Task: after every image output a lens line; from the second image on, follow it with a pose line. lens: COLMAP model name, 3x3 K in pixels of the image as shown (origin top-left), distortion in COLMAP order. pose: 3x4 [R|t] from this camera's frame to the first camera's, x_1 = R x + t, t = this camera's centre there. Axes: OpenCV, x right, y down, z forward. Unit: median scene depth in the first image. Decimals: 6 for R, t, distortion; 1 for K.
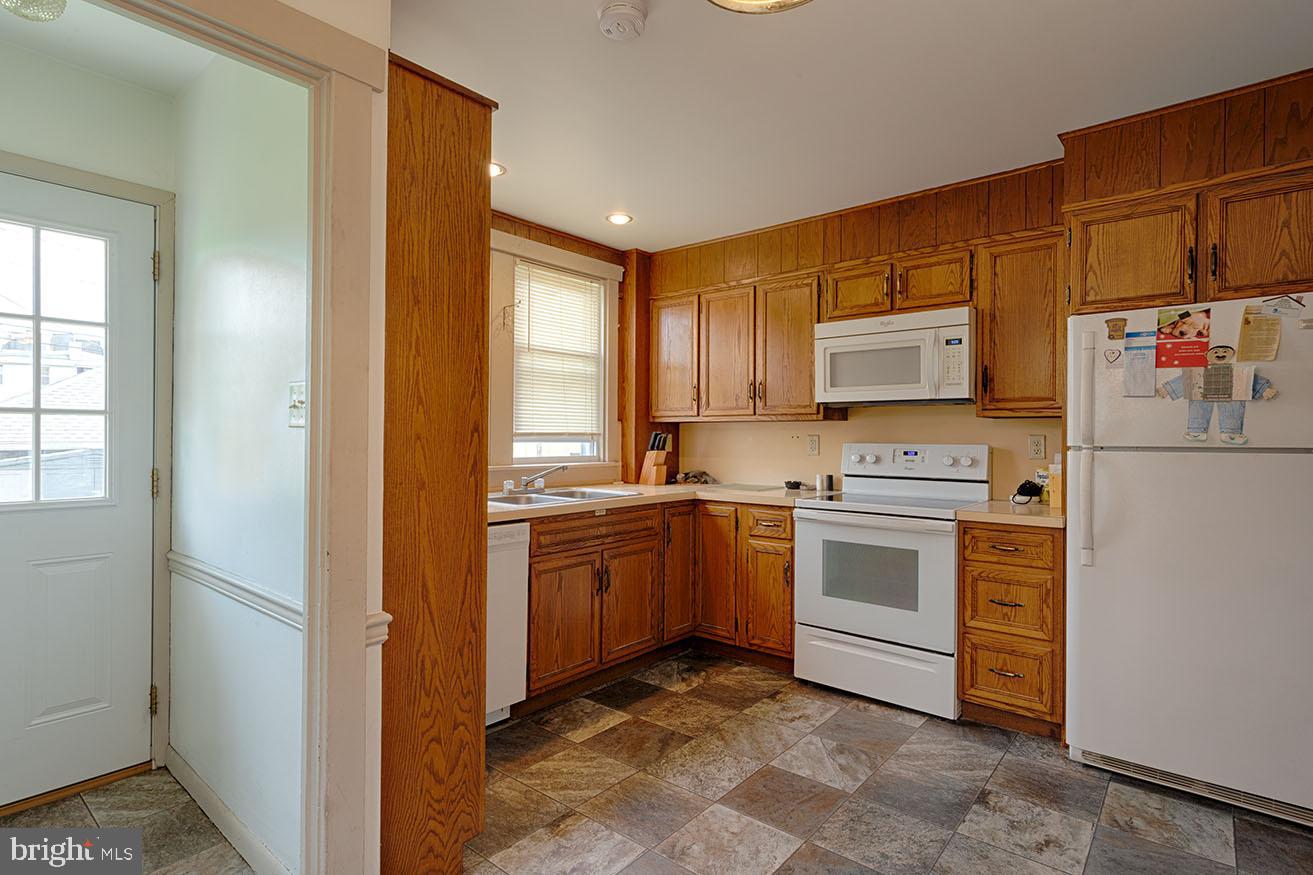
lens RADIAL K [[660.5, 0, 632.5], [0, 660.5, 437.5], [0, 0, 1]] dist [0.003743, 0.000482]
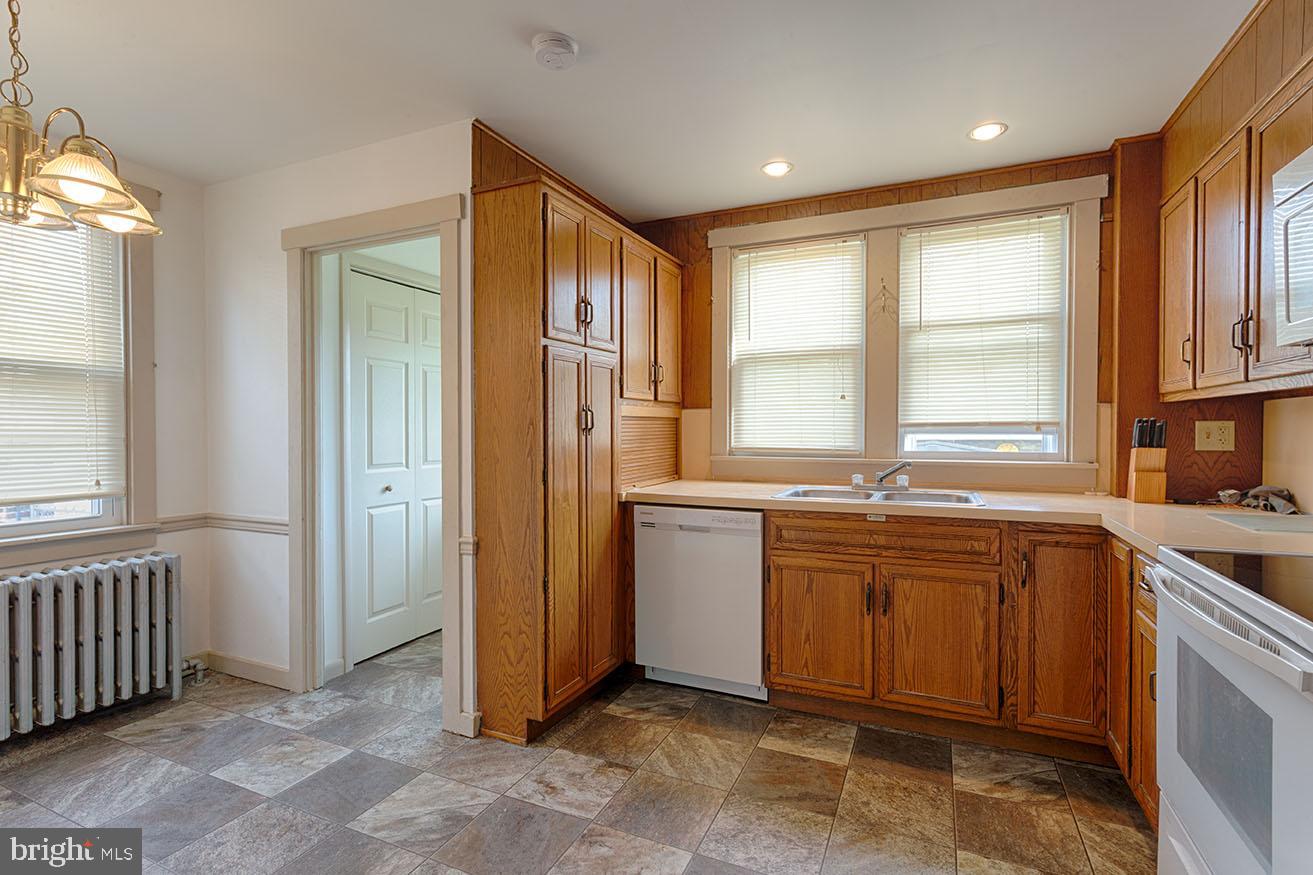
lens RADIAL K [[614.7, 0, 664.9], [0, 614.7, 437.7], [0, 0, 1]] dist [0.004544, 0.000884]
pose [[0.292881, 0.008032, -0.956115, 0.631883], [0.003587, 0.999948, 0.009499, 0.003894], [0.956142, -0.006212, 0.292837, 0.530067]]
